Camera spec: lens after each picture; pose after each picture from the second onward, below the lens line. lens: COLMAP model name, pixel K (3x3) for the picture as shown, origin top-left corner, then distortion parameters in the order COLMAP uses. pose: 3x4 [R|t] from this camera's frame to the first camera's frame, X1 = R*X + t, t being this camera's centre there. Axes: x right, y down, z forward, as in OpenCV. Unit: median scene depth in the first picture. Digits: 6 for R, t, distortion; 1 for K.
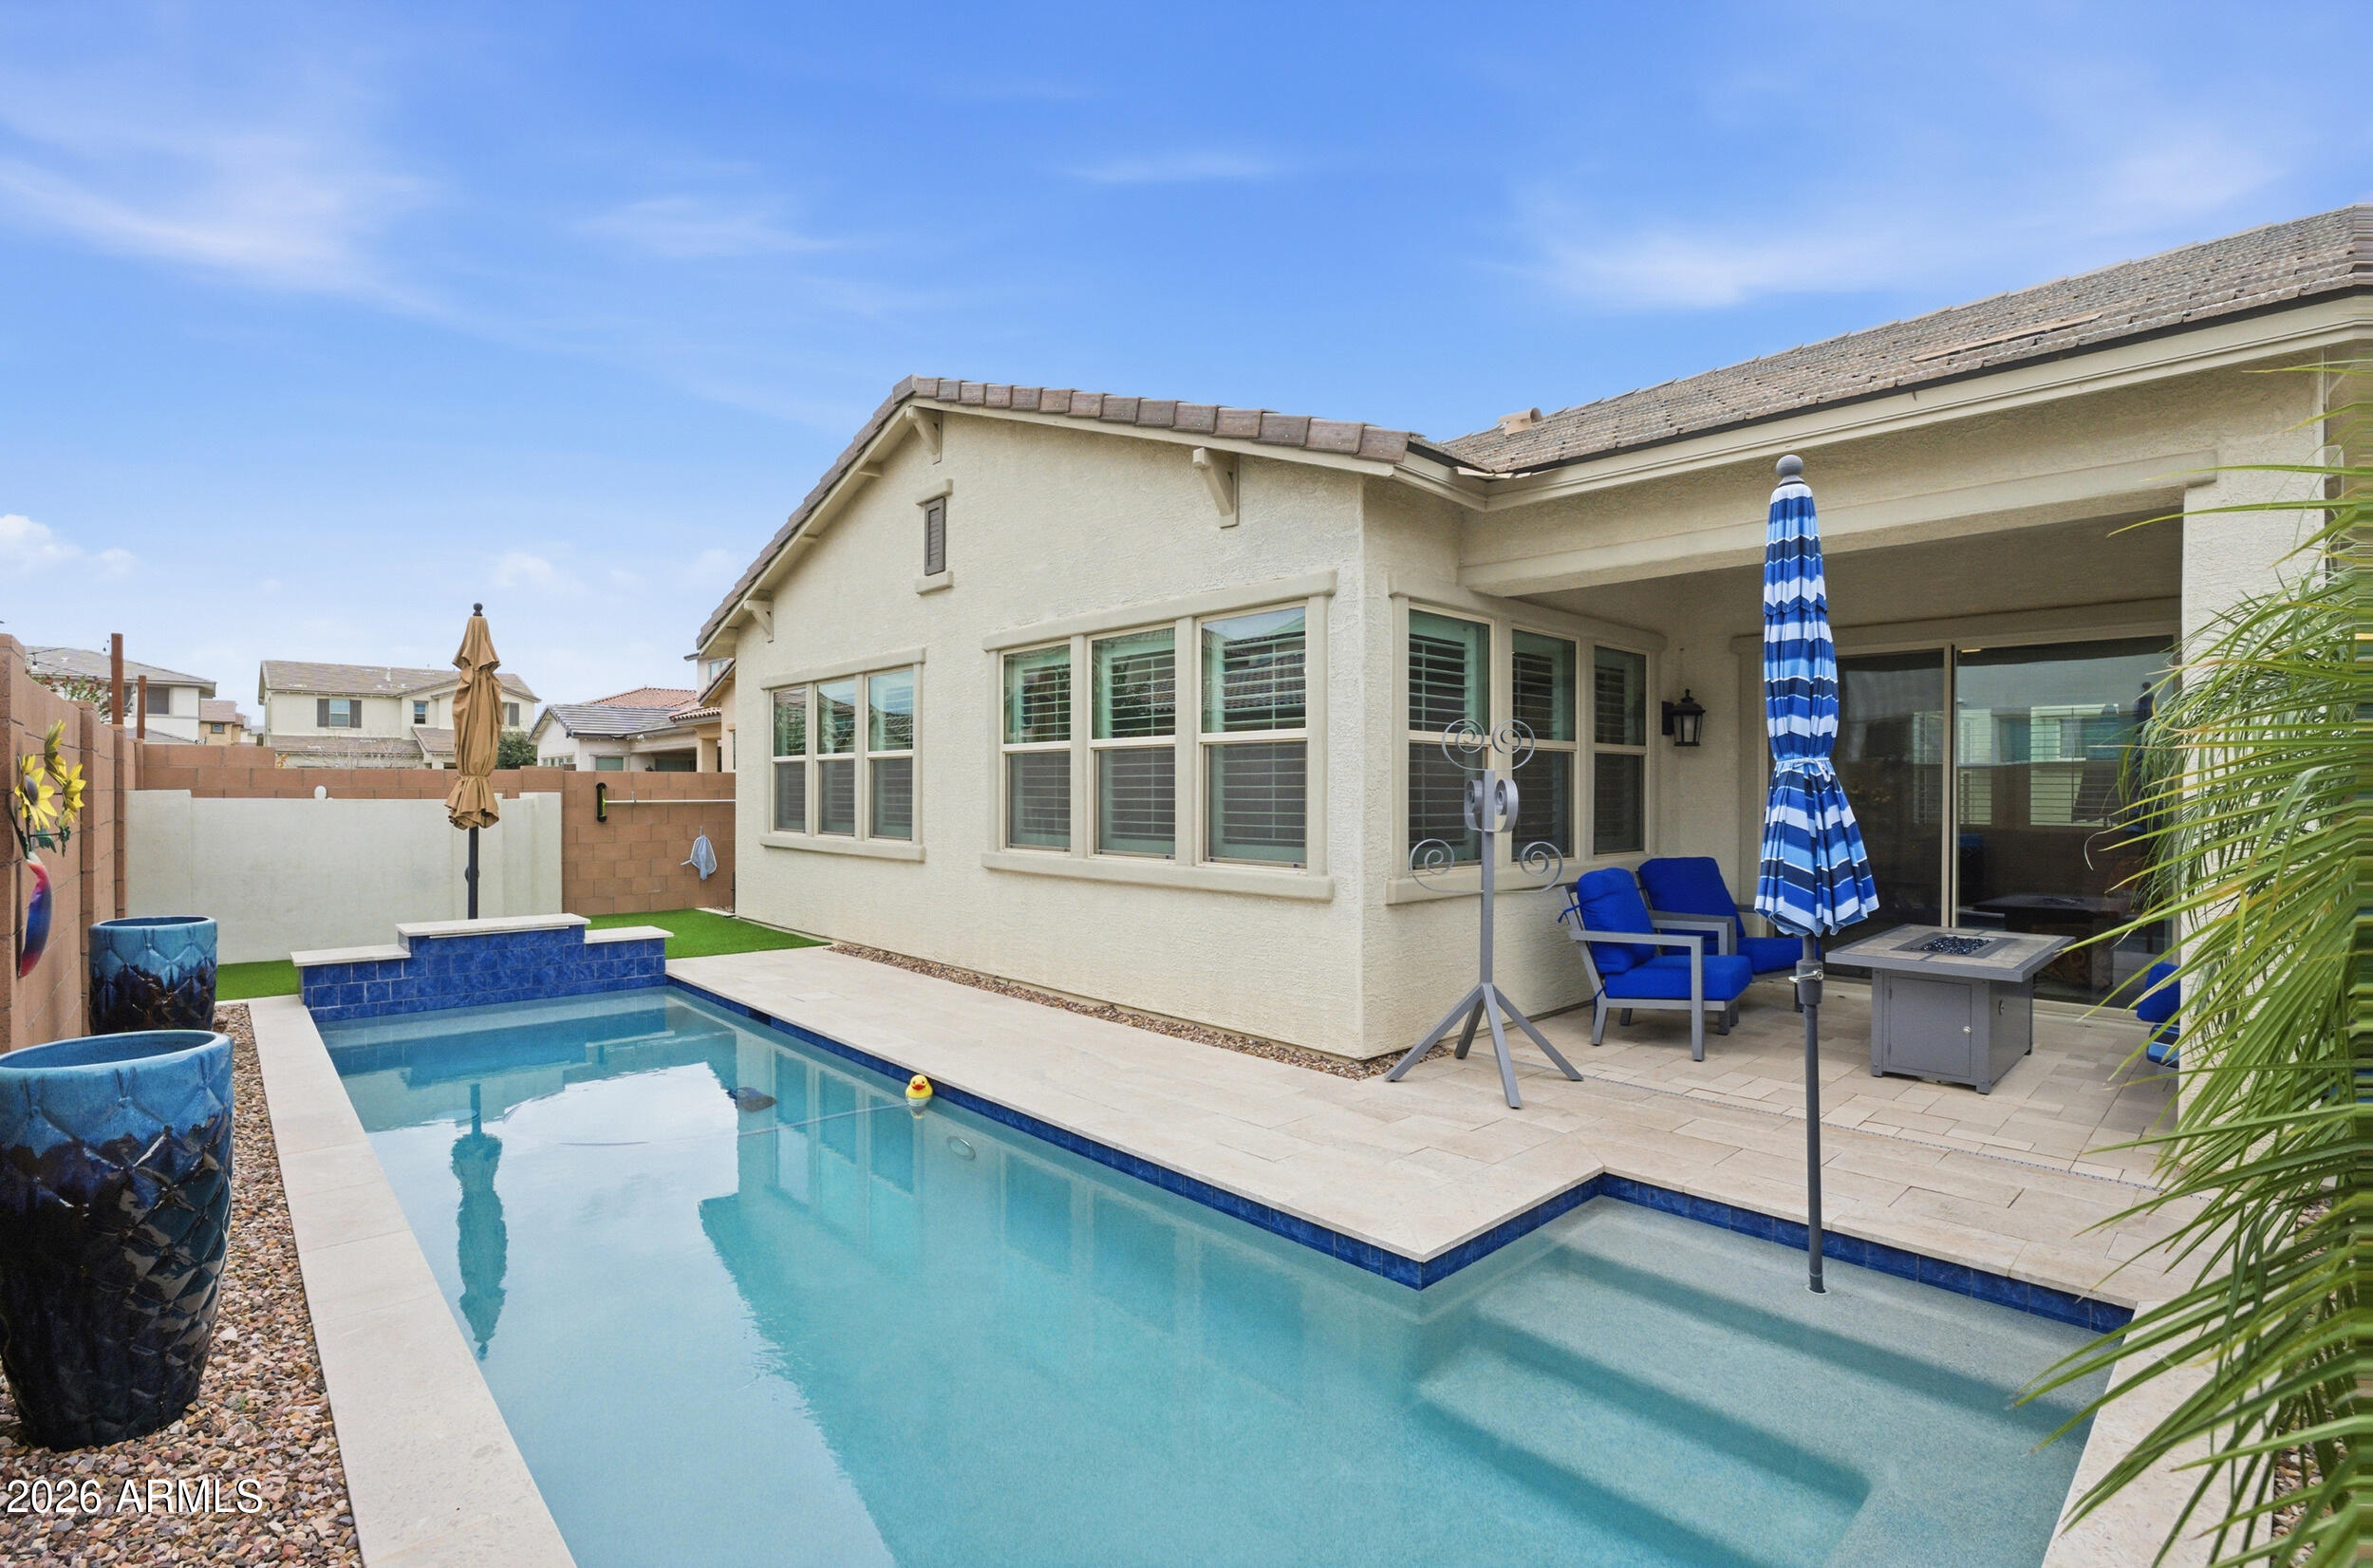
lens RADIAL K [[1113.4, 0, 1186.5], [0, 1113.4, 784.0], [0, 0, 1]] dist [-0.003827, -0.000172]
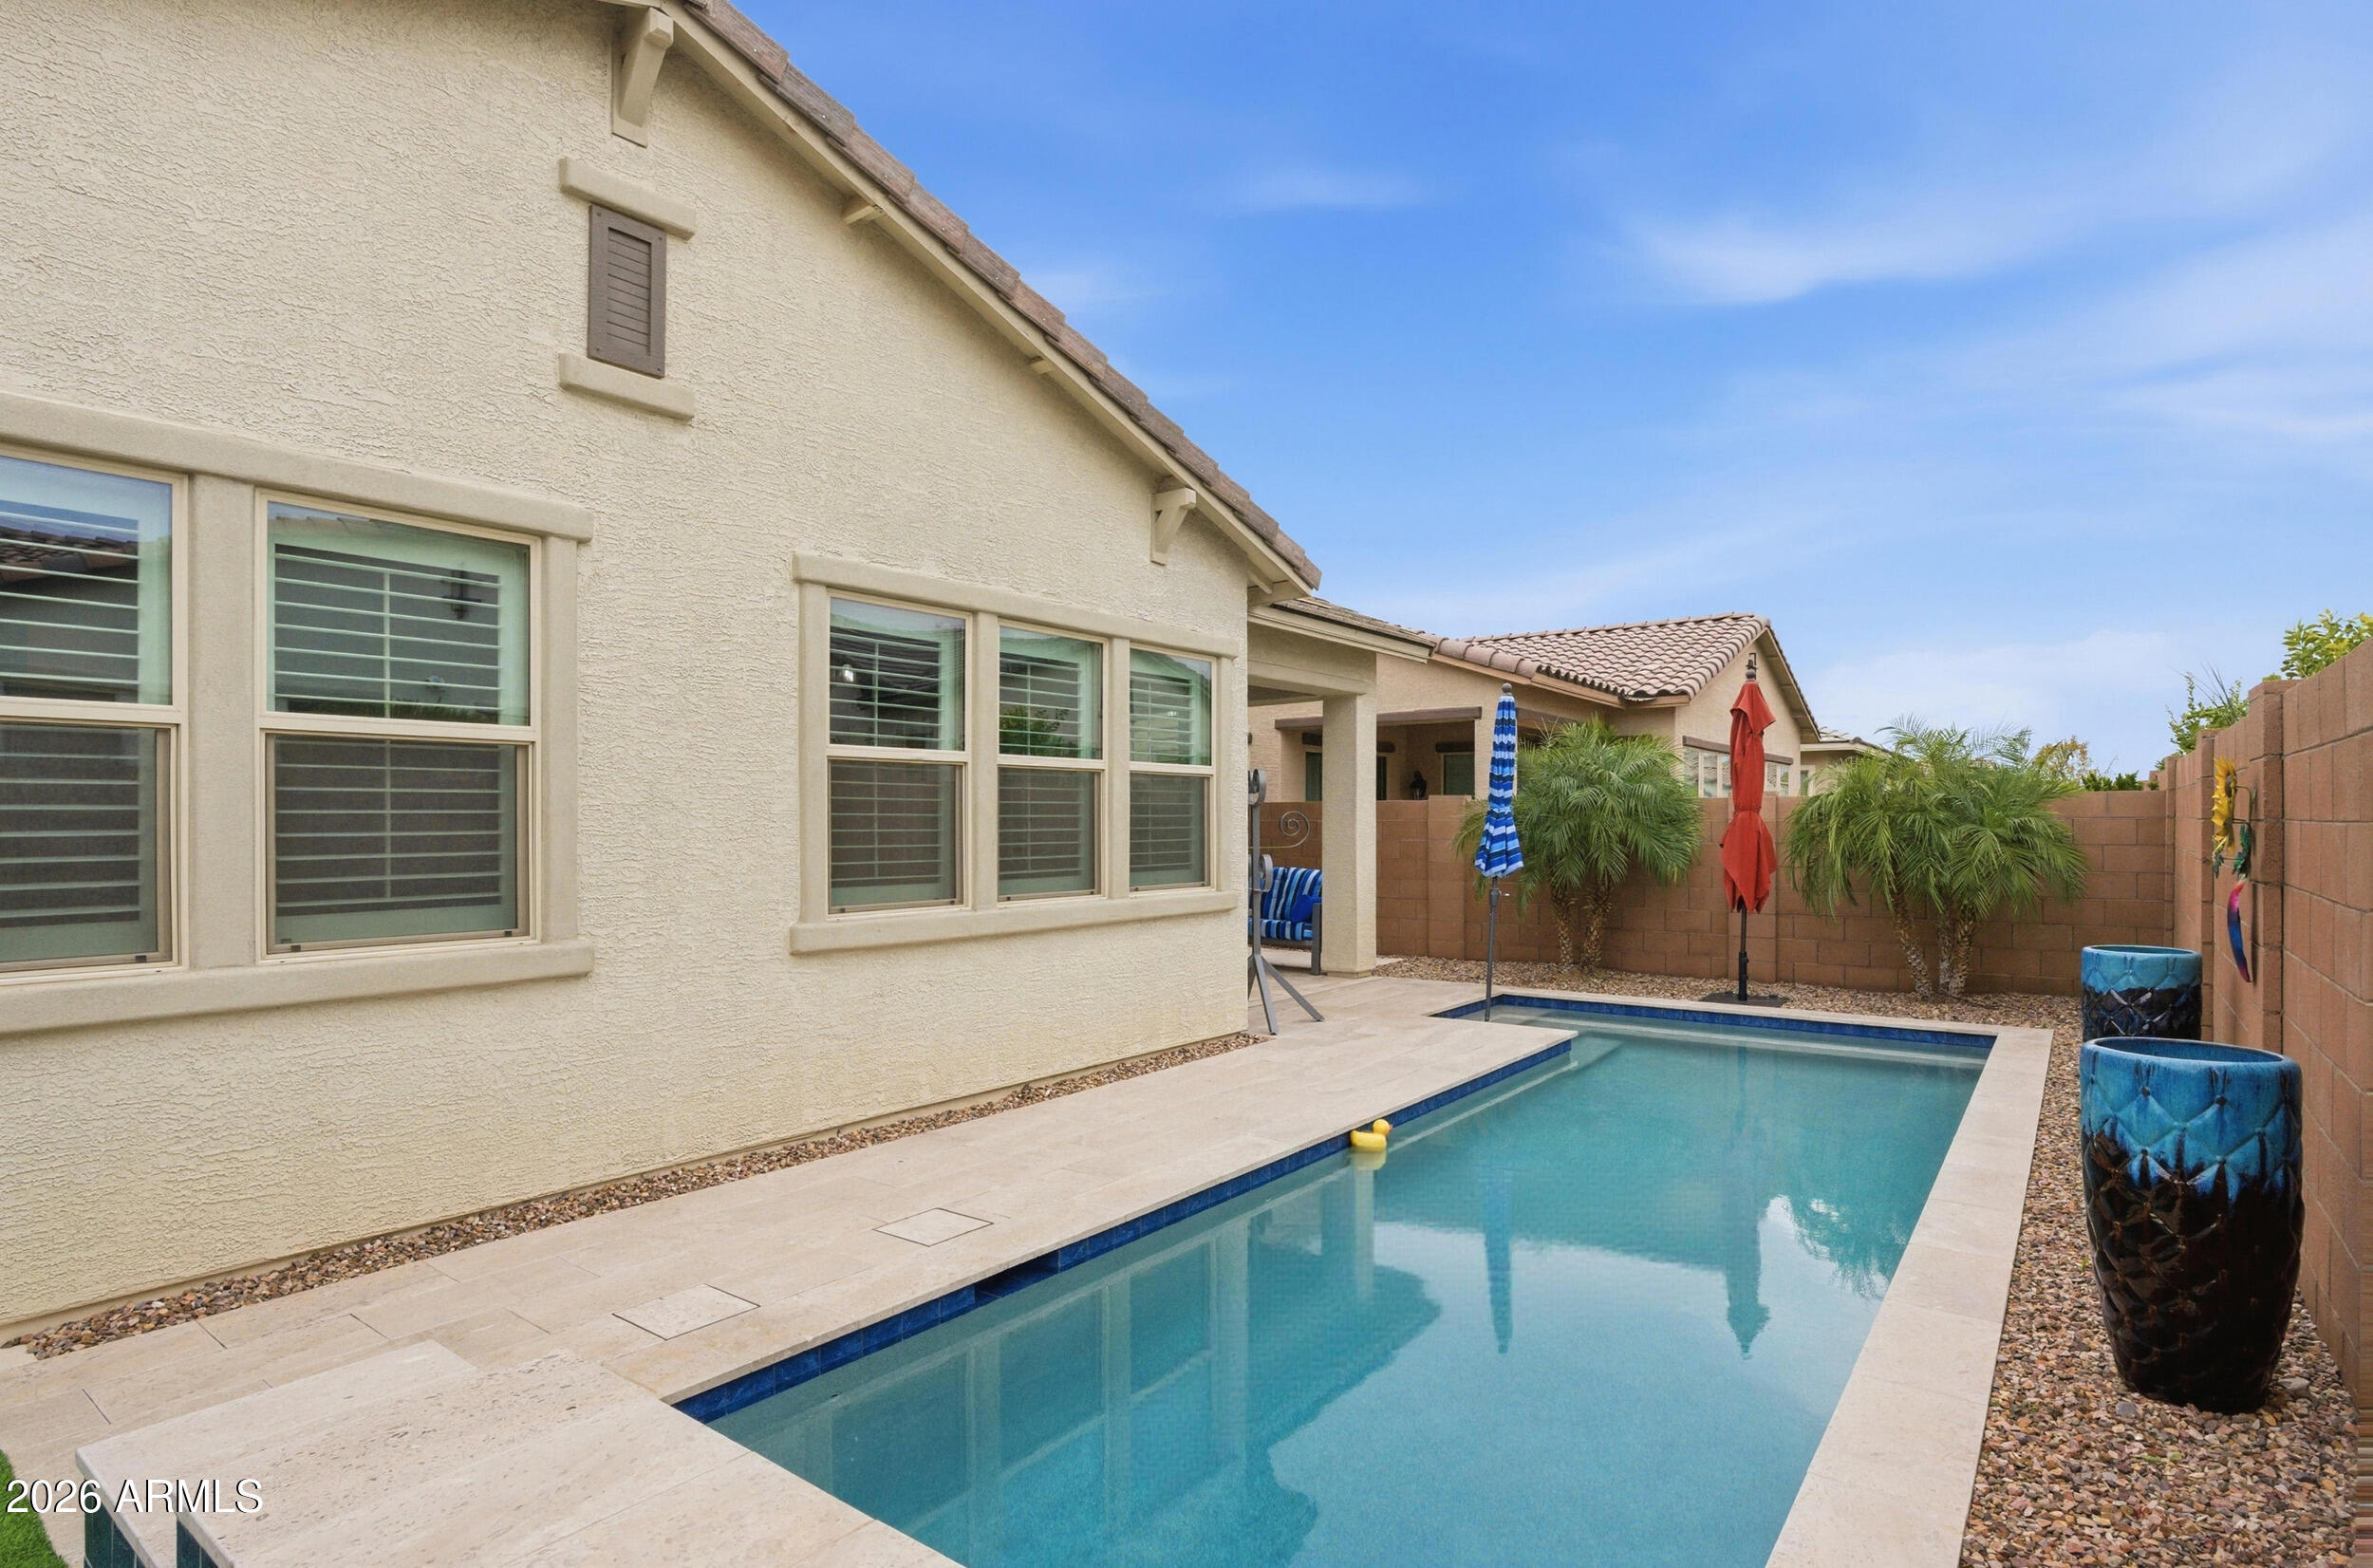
lens RADIAL K [[1178.5, 0, 1182.4], [0, 1178.5, 816.6], [0, 0, 1]] dist [0.000120, -0.000169]
pose [[-0.151862, 0.002353, 0.988399, -0.905817], [-0.004312, 0.999986, -0.003043, 0.005872], [-0.988392, -0.004724, -0.151849, 0.992737]]
